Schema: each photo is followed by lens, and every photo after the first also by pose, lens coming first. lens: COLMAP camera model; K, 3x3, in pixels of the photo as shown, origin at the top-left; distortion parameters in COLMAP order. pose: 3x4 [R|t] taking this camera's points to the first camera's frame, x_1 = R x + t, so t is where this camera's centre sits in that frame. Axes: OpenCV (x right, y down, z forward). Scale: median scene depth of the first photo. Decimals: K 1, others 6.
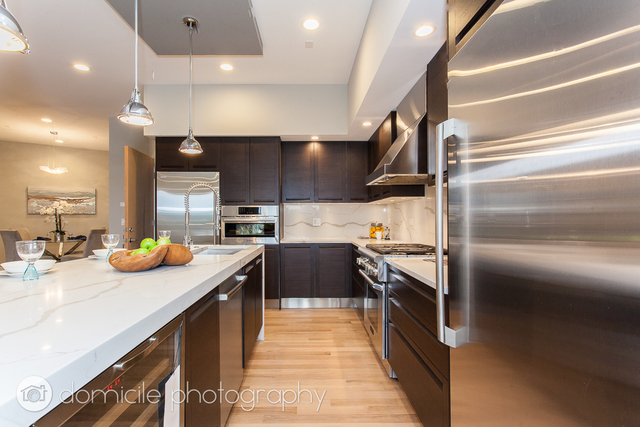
lens RADIAL K [[324.1, 0, 313.8], [0, 324.1, 218.0], [0, 0, 1]] dist [0.009181, 0.000518]
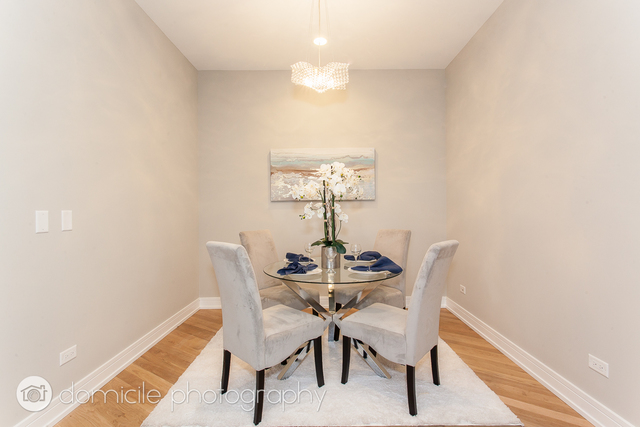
lens RADIAL K [[324.1, 0, 319.0], [0, 324.1, 213.8], [0, 0, 1]] dist [0.009181, 0.000518]
pose [[0.837304, 0.003936, -0.546724, -0.902035], [0.001691, 0.999951, 0.009789, 0.004850], [0.546736, -0.009121, 0.837256, 1.039216]]
